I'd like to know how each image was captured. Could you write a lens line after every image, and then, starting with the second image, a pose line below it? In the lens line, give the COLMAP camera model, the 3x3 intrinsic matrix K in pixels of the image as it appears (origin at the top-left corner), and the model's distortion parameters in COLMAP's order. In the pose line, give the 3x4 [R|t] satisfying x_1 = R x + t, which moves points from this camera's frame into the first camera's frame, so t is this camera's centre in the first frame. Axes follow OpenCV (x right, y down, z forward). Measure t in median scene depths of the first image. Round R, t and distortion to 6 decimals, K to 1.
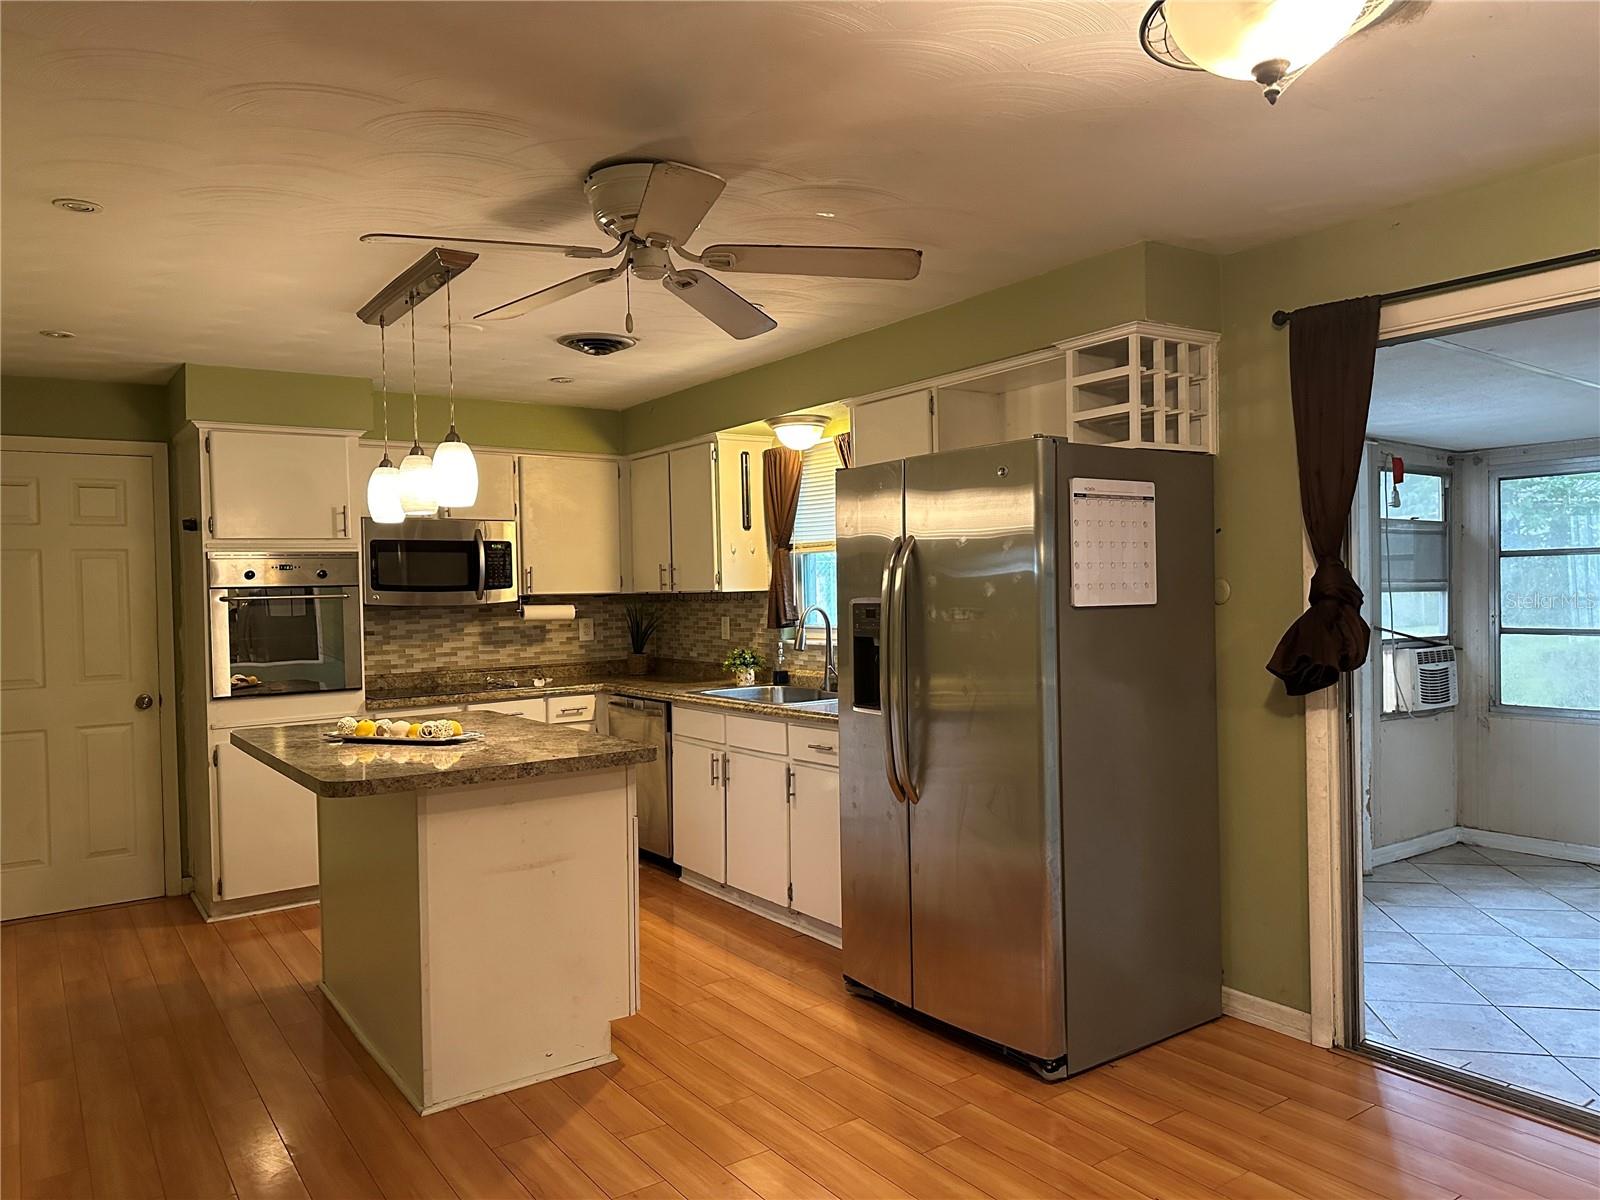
lens RADIAL K [[1126.5, 0, 821.2], [0, 1126.5, 602.2], [0, 0, 1]] dist [0.057379, -0.065346]
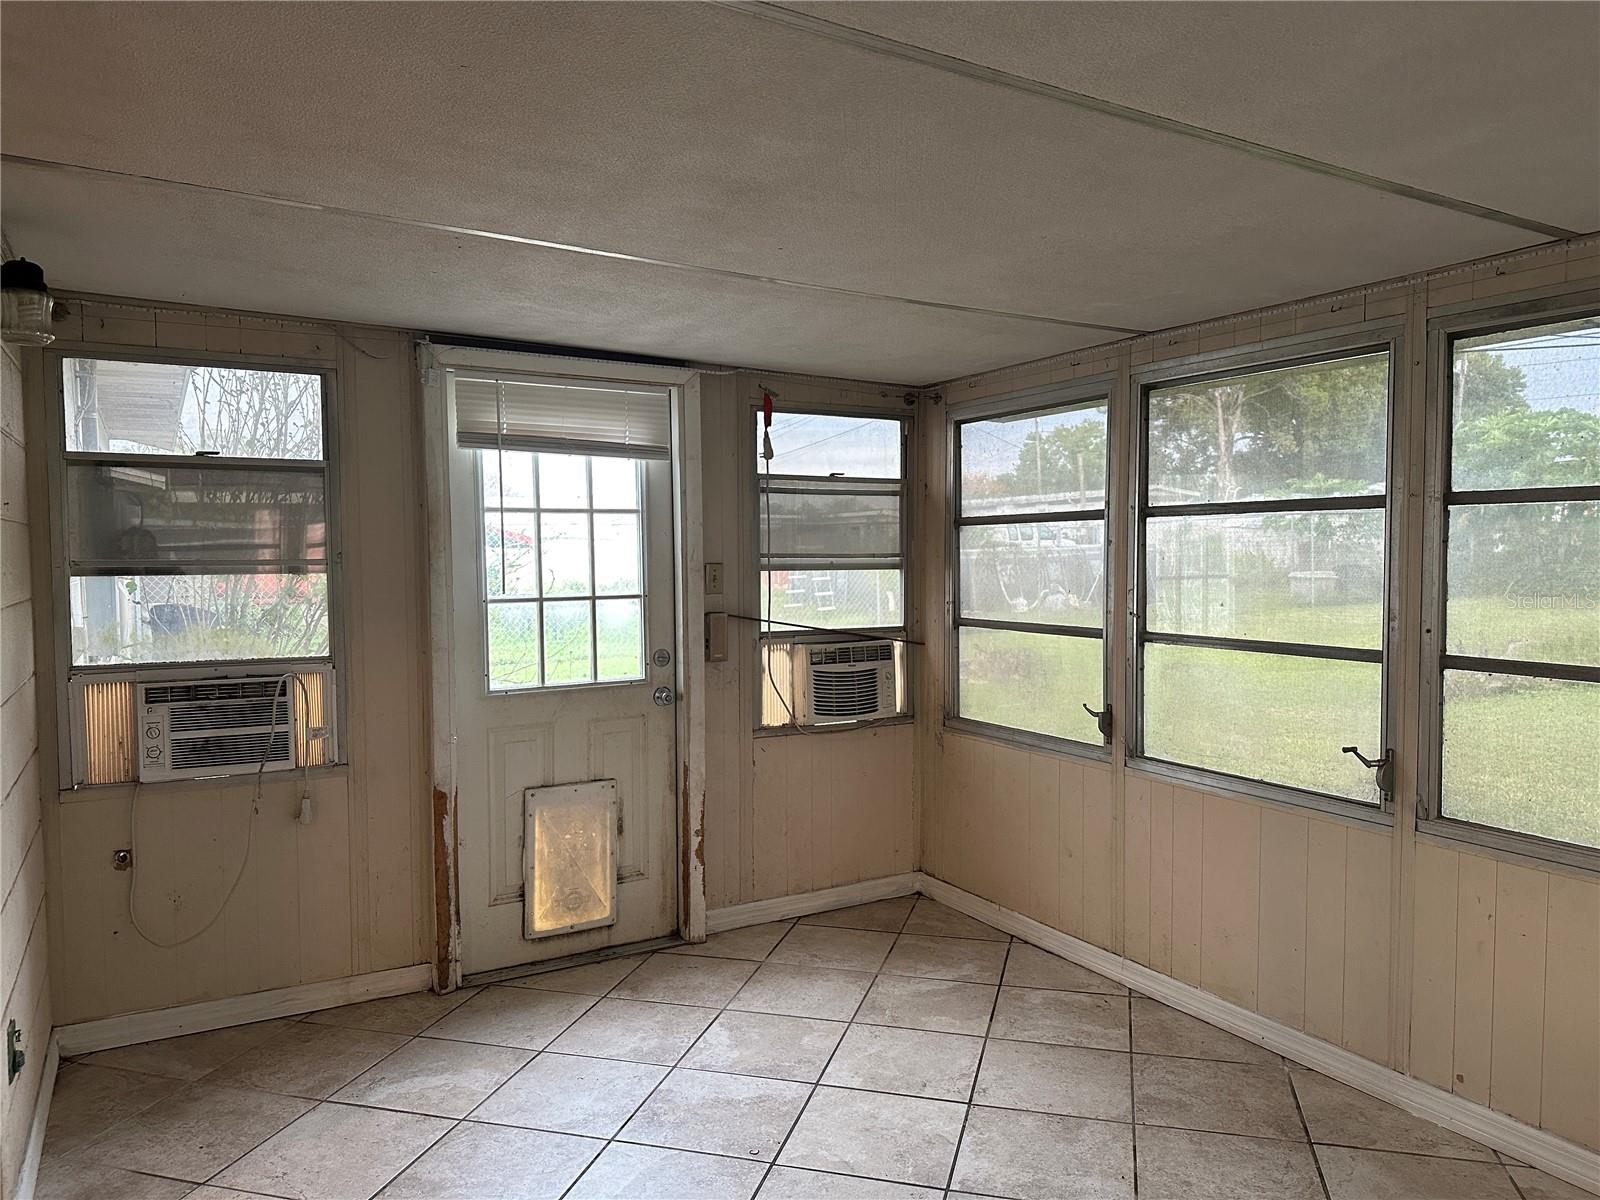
lens RADIAL K [[1126.5, 0, 802.8], [0, 1126.5, 588.7], [0, 0, 1]] dist [0.057379, -0.065346]
pose [[0.995447, 0.010164, -0.094771, 0.814235], [-0.007898, 0.999675, 0.024256, -0.020906], [0.094987, -0.023397, 0.995204, 0.341885]]
